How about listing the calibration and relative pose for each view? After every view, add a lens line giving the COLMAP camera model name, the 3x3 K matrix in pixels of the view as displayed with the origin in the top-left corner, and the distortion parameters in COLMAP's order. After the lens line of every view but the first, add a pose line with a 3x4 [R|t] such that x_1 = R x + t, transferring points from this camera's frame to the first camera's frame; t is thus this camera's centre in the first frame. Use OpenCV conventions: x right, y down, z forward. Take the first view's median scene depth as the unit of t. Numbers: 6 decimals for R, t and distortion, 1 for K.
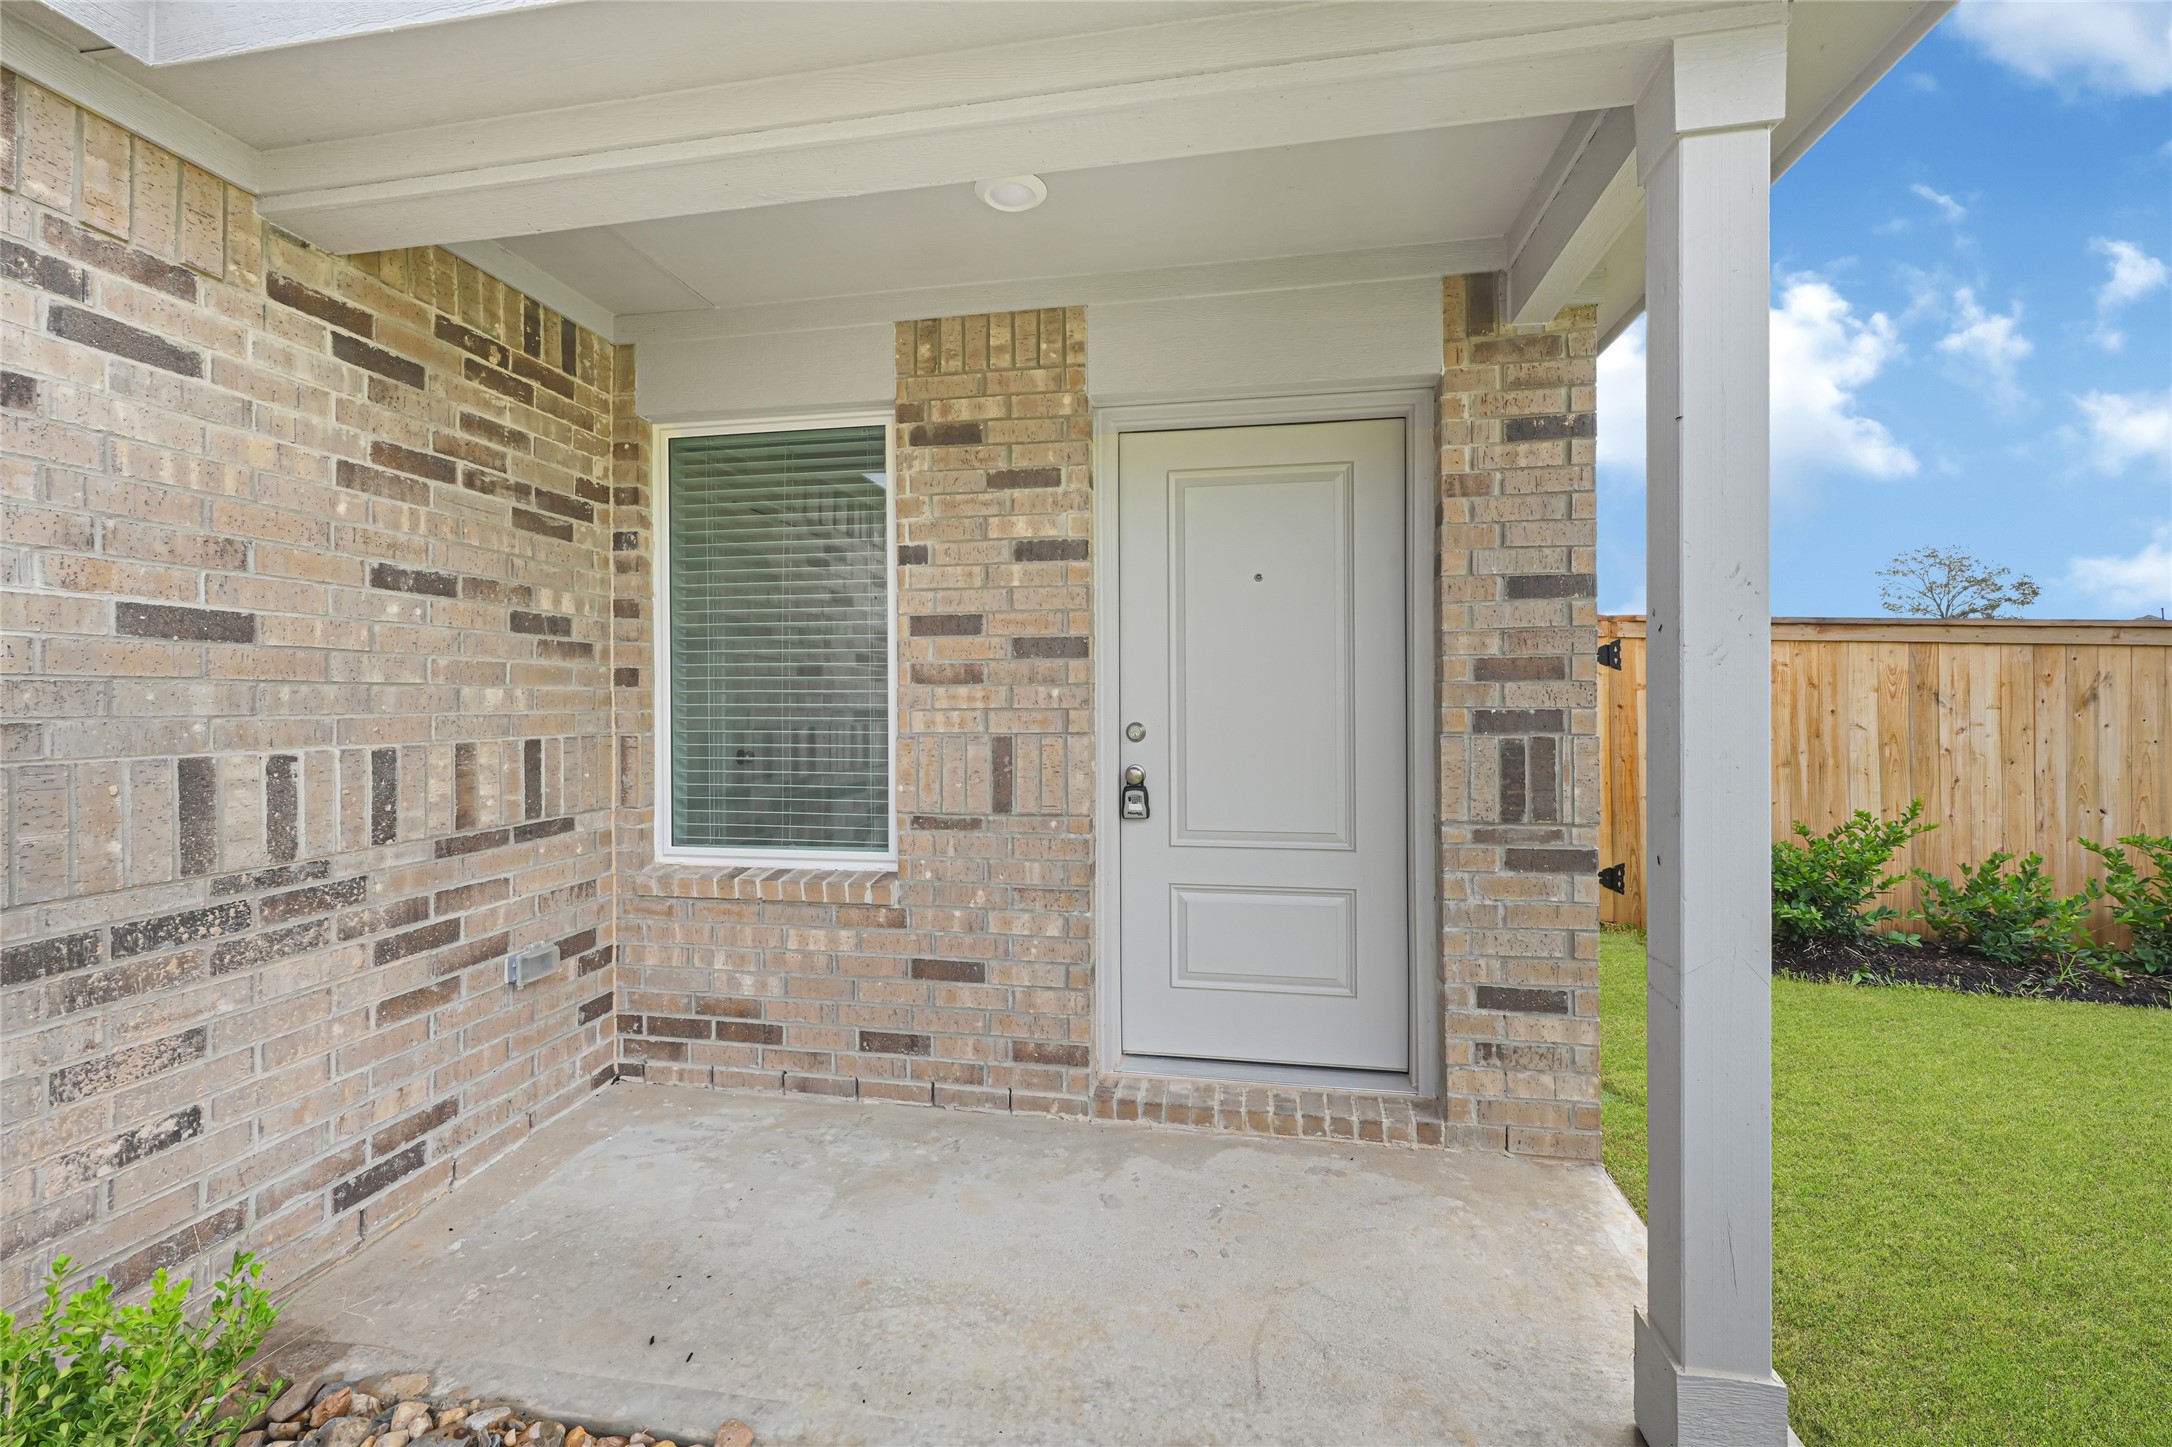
lens RADIAL K [[878.0, 0, 1086.5], [0, 878.0, 712.8], [0, 0, 1]] dist [0.000050, 0.000001]
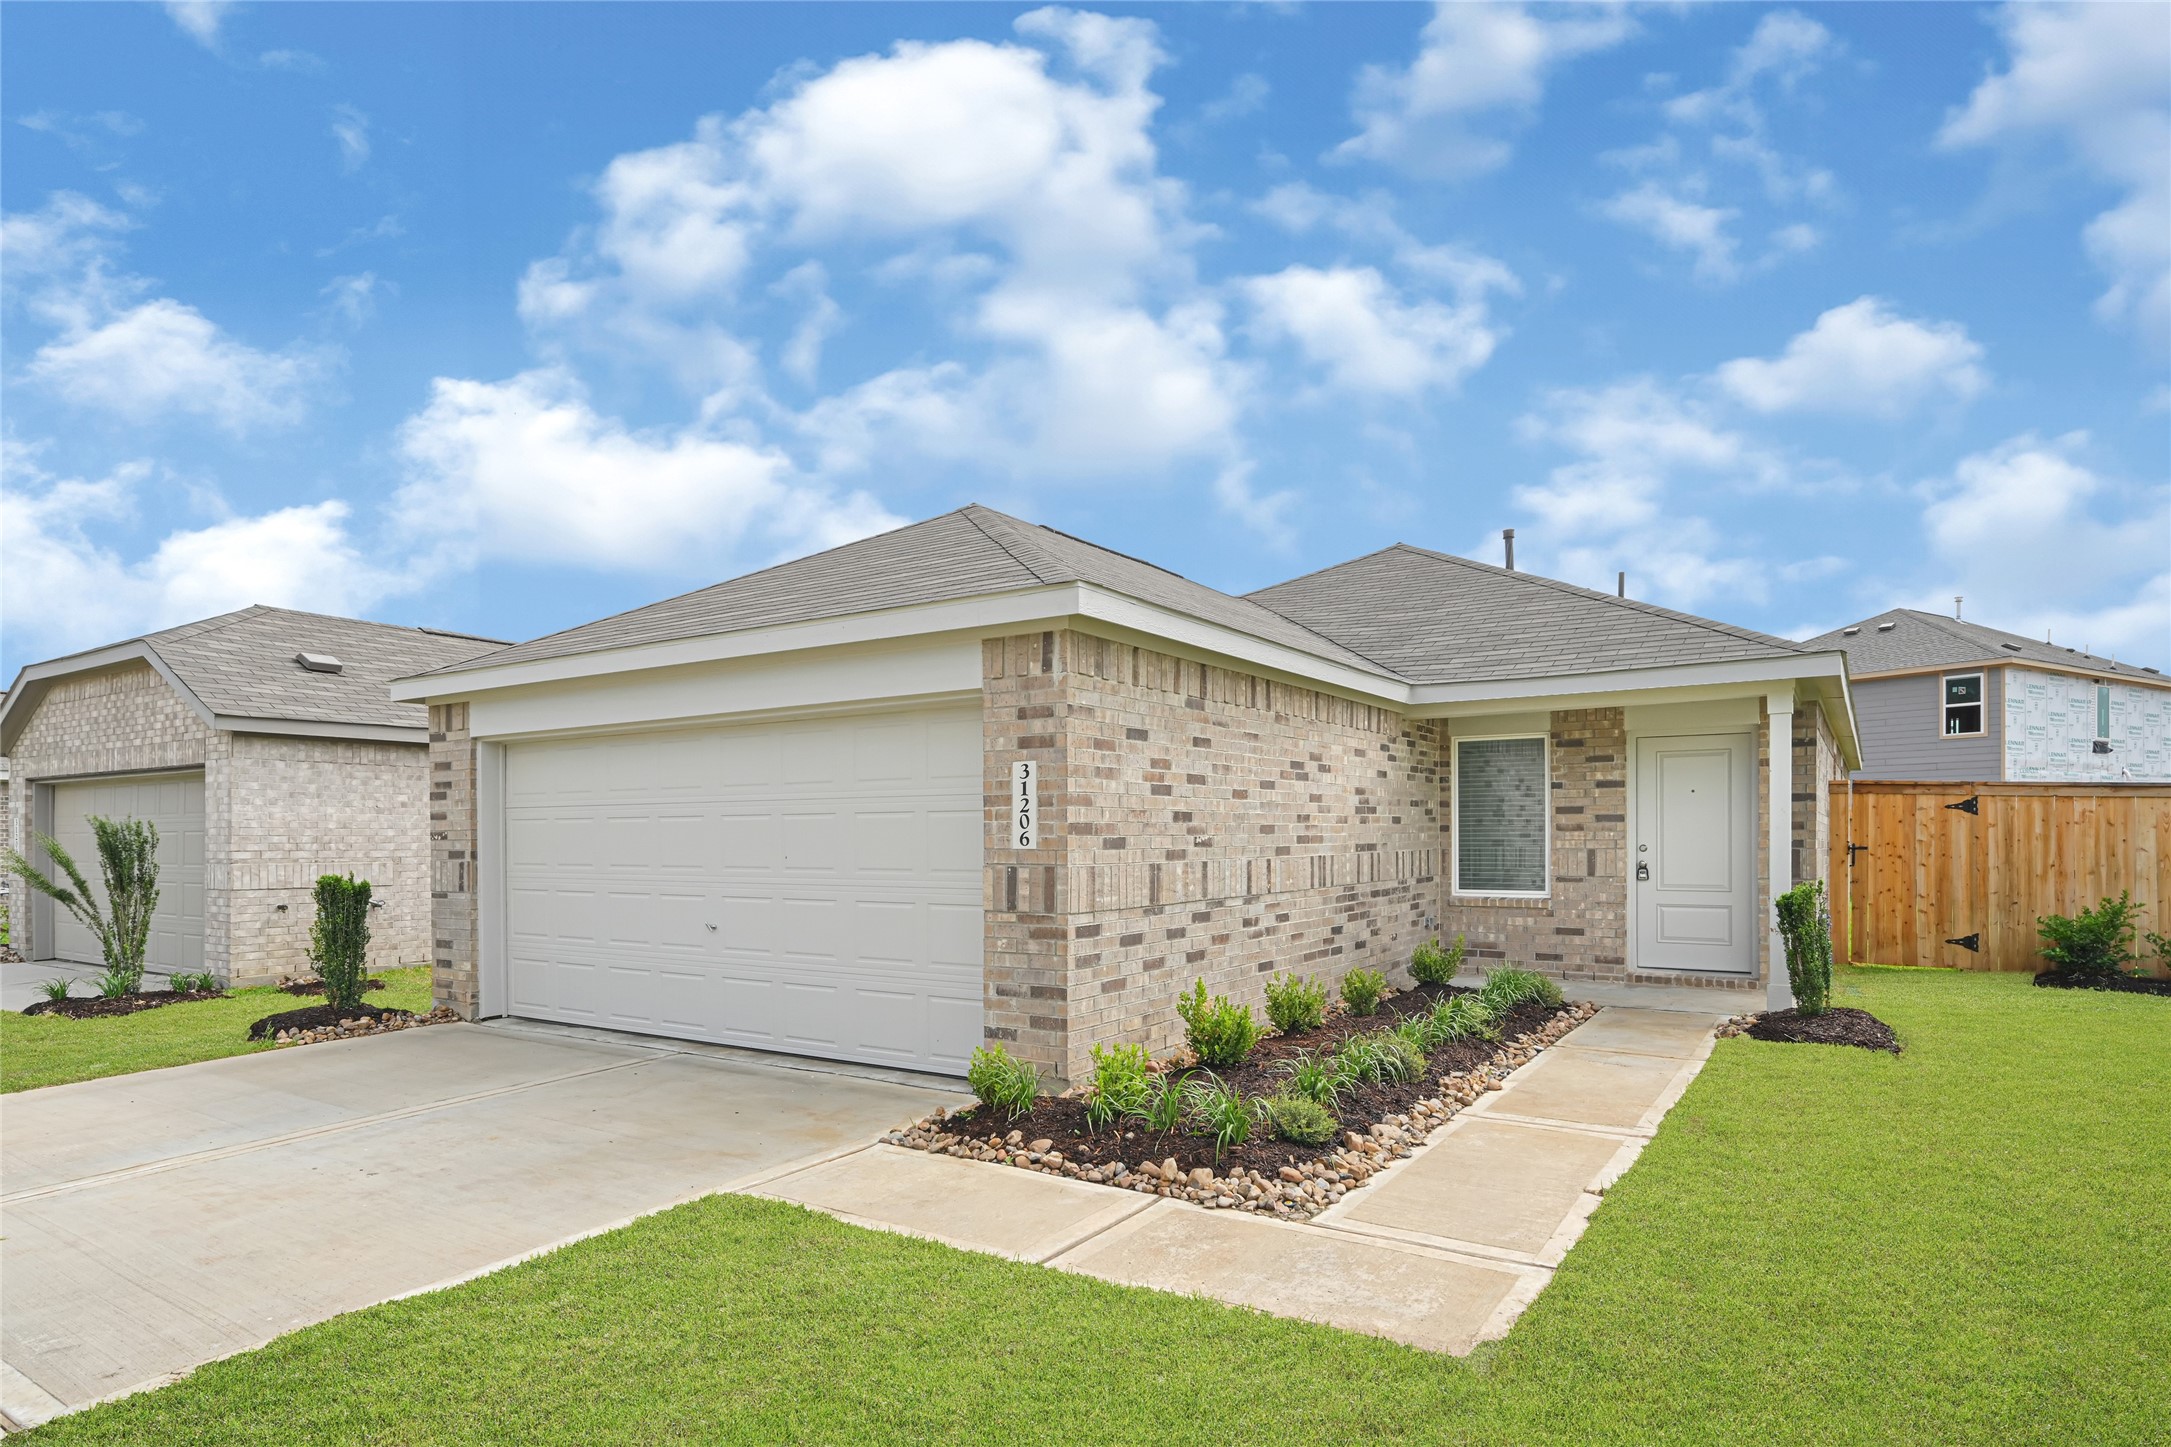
lens RADIAL K [[1169.8, 0, 1105.0], [0, 1169.8, 847.0], [0, 0, 1]] dist [-0.001480, -0.000226]
pose [[0.920692, 0.002594, -0.390282, -0.066187], [-0.000229, 0.999981, 0.006107, -0.003323], [0.390290, -0.005533, 0.920675, -3.065400]]
